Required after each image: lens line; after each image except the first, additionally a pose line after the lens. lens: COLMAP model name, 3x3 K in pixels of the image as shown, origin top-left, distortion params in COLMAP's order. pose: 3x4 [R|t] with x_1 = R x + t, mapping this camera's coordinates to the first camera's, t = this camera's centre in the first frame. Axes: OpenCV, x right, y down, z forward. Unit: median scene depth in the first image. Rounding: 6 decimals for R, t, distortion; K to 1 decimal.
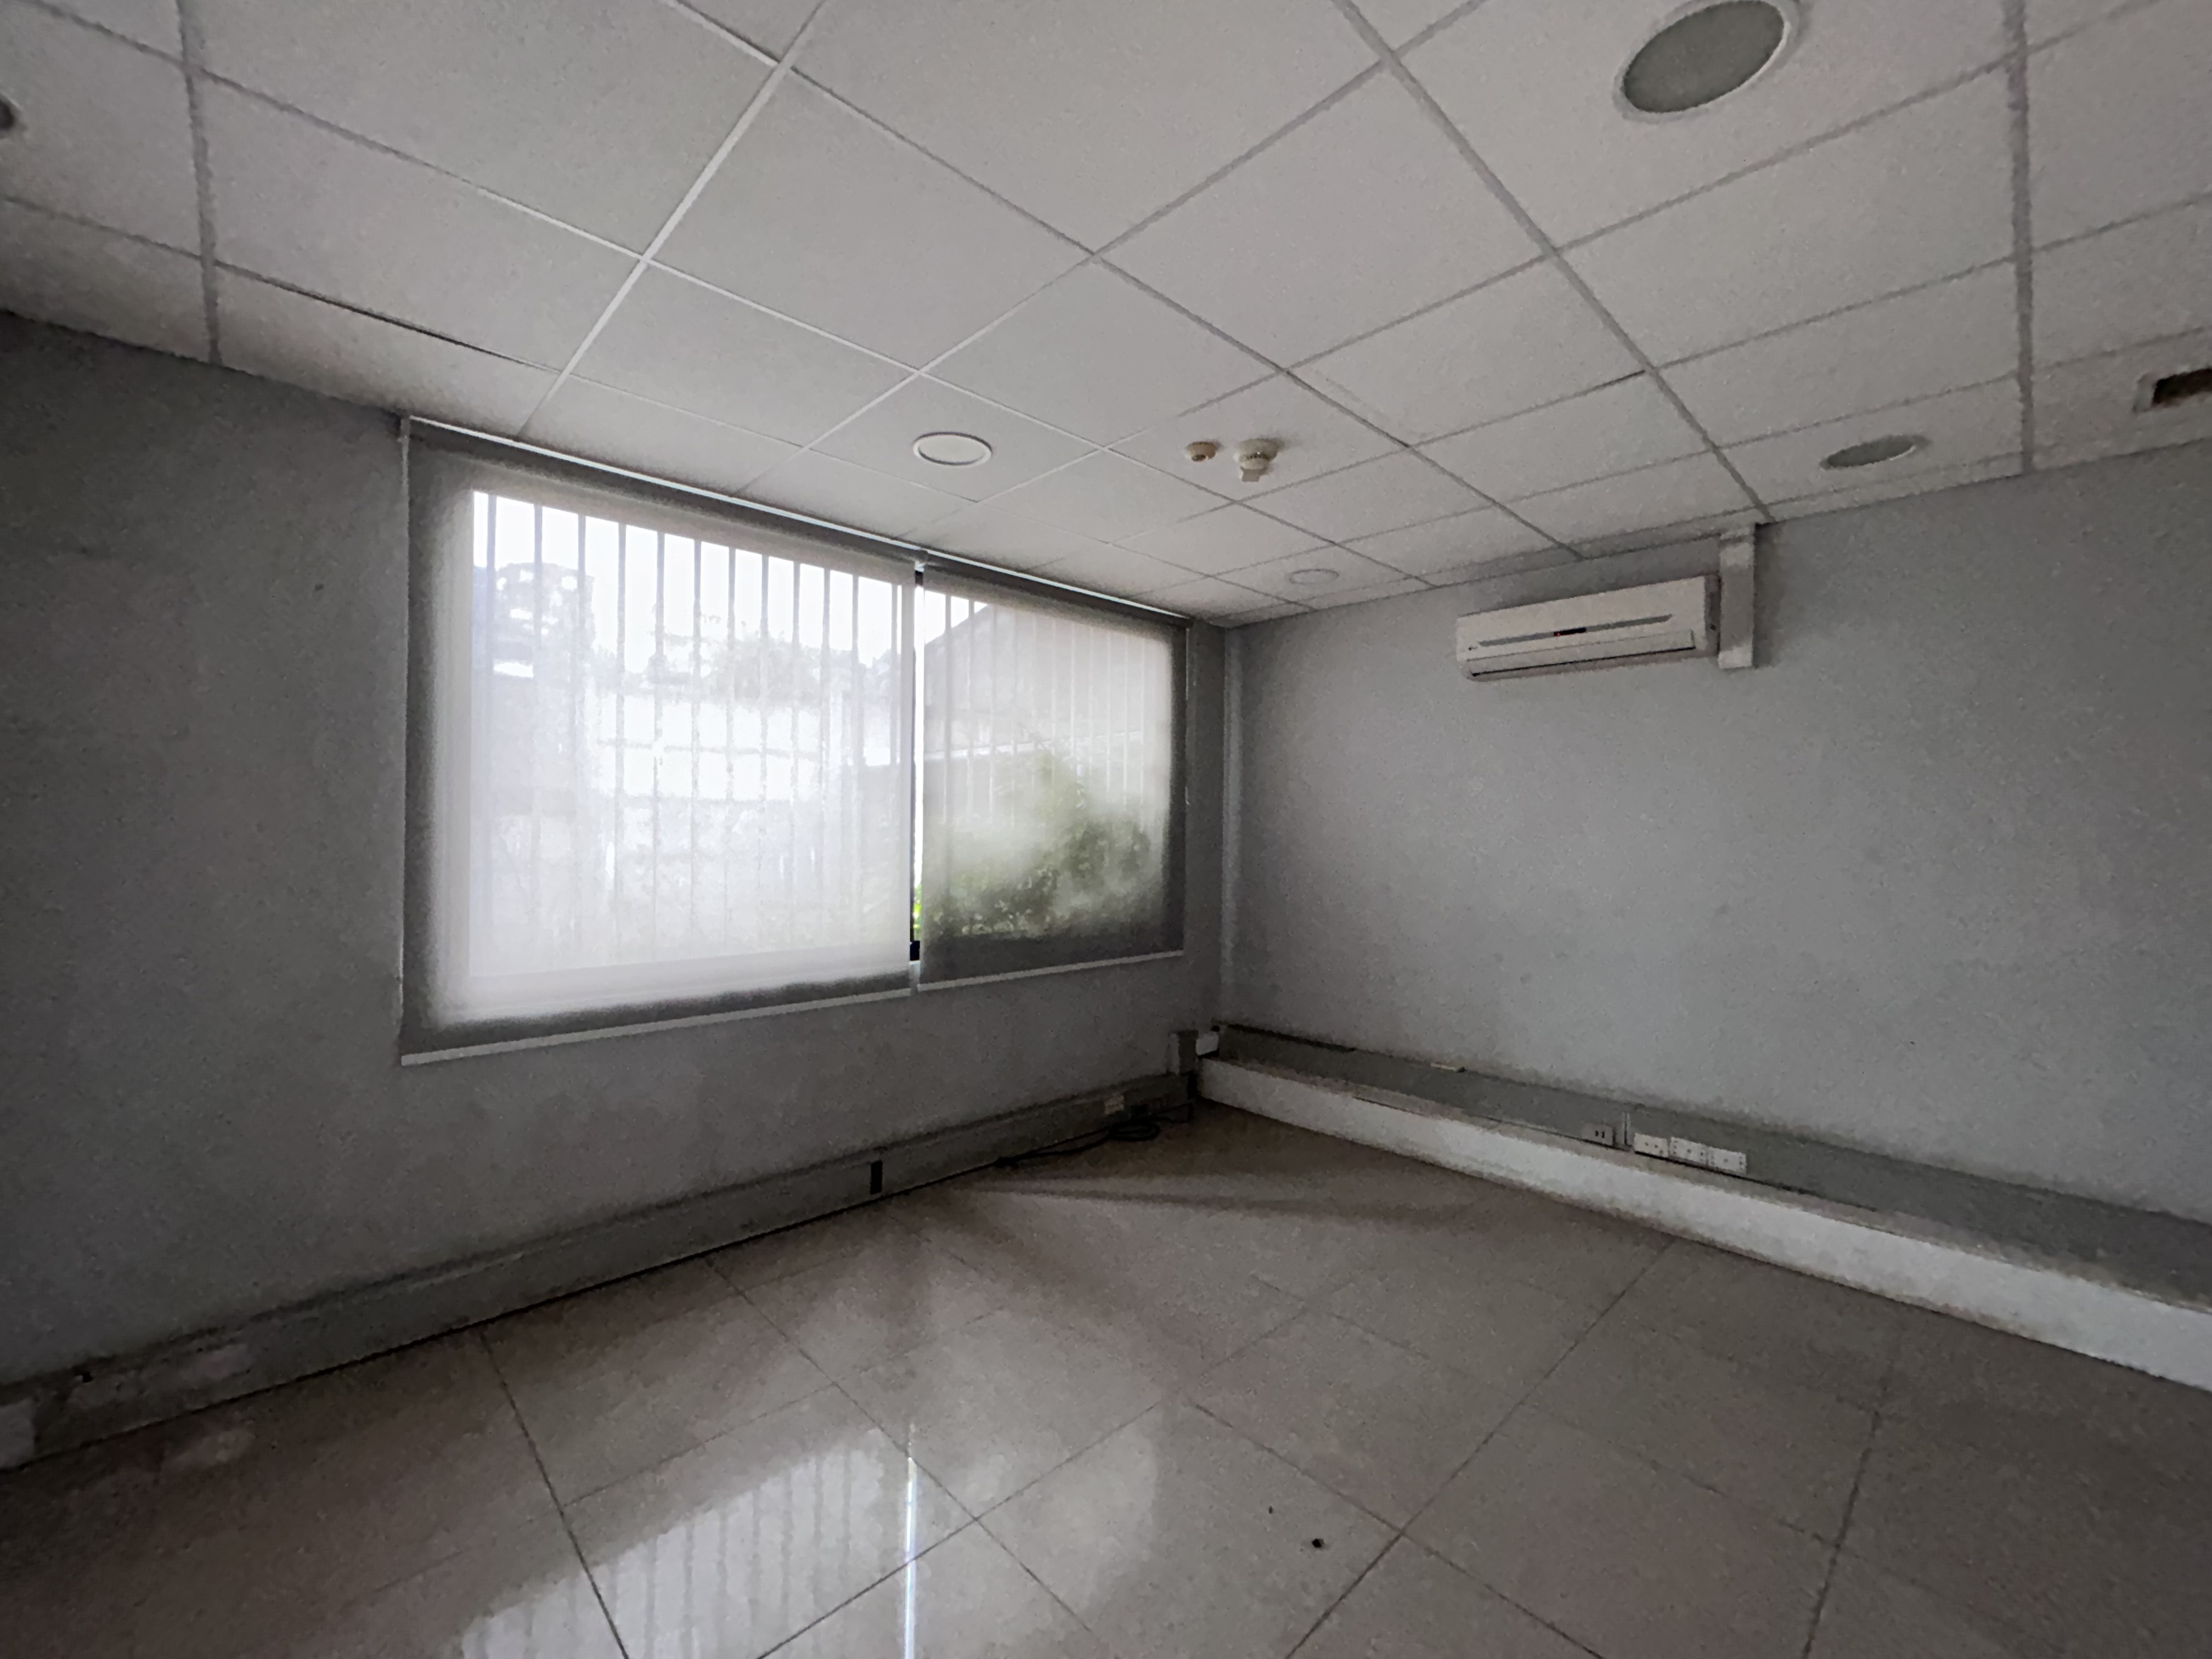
lens RADIAL K [[896.0, 0, 1100.9], [0, 896.0, 828.3], [0, 0, 1]] dist [0.000701, 0.000443]
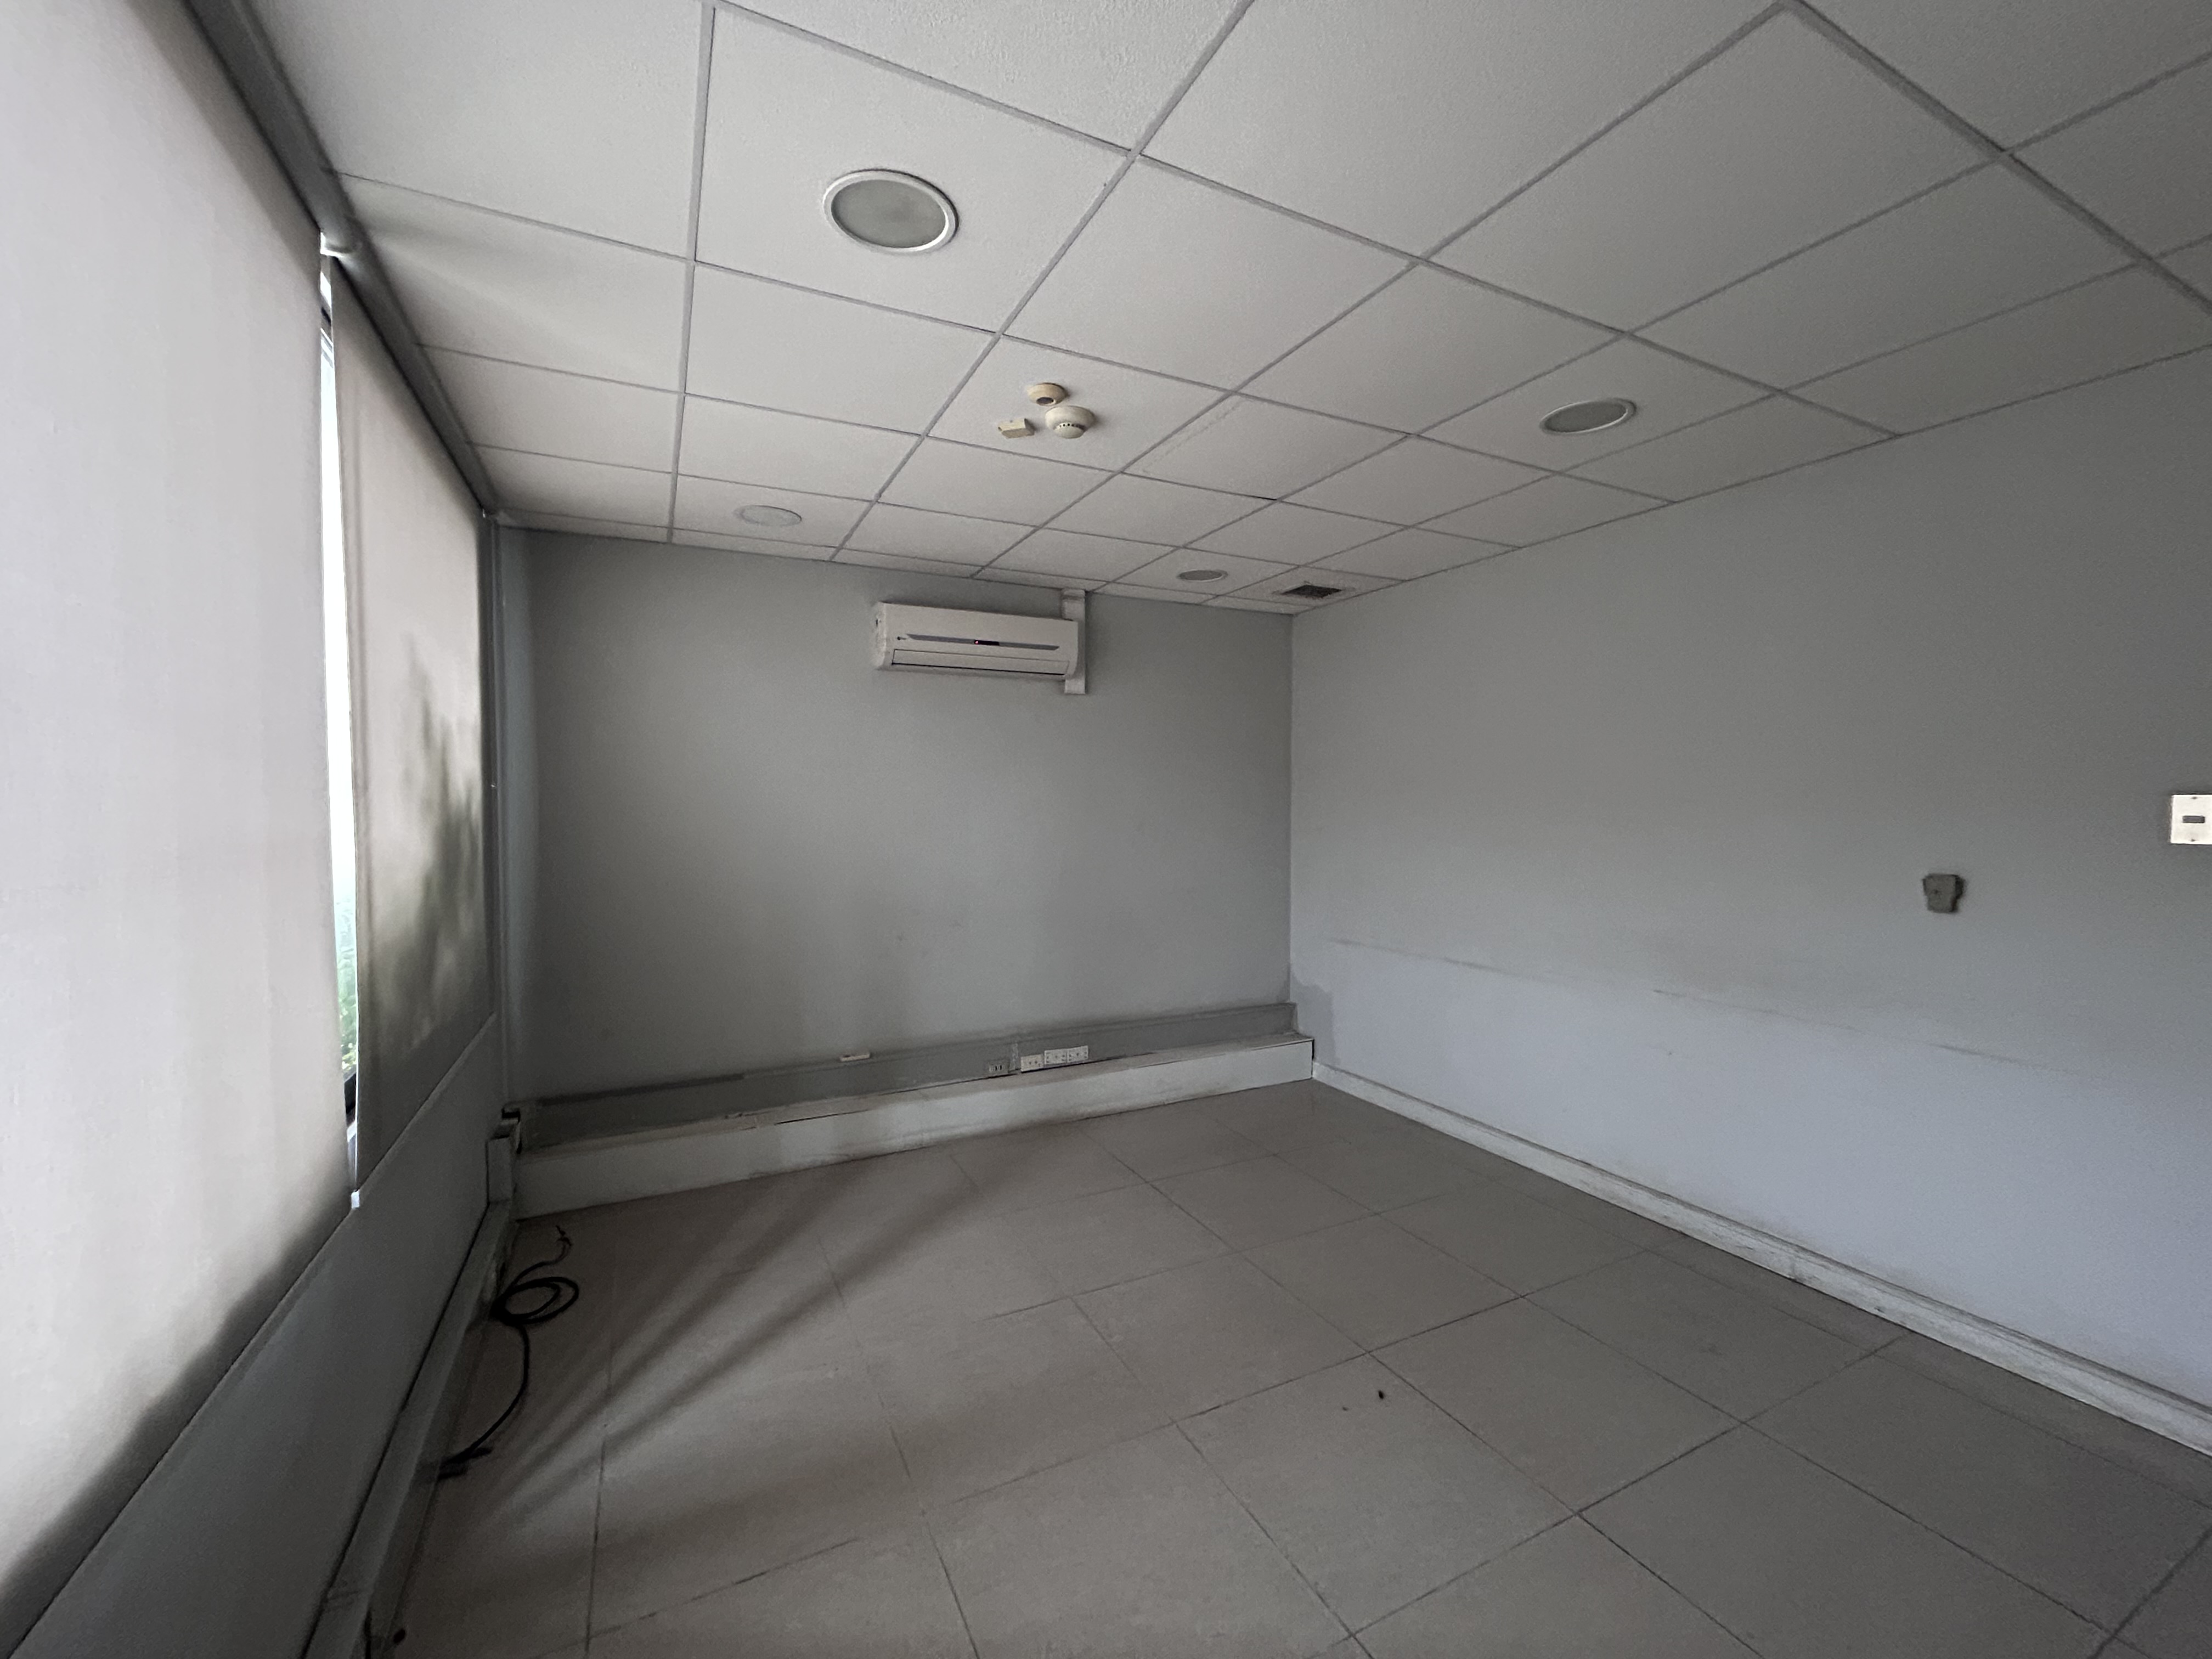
lens RADIAL K [[896.0, 0, 1100.9], [0, 896.0, 828.3], [0, 0, 1]] dist [0.000701, 0.000443]
pose [[0.299286, -0.036963, 0.953447, -0.562639], [0.010386, 0.999316, 0.035482, -0.021404], [-0.954107, -0.000717, 0.299465, 0.541537]]
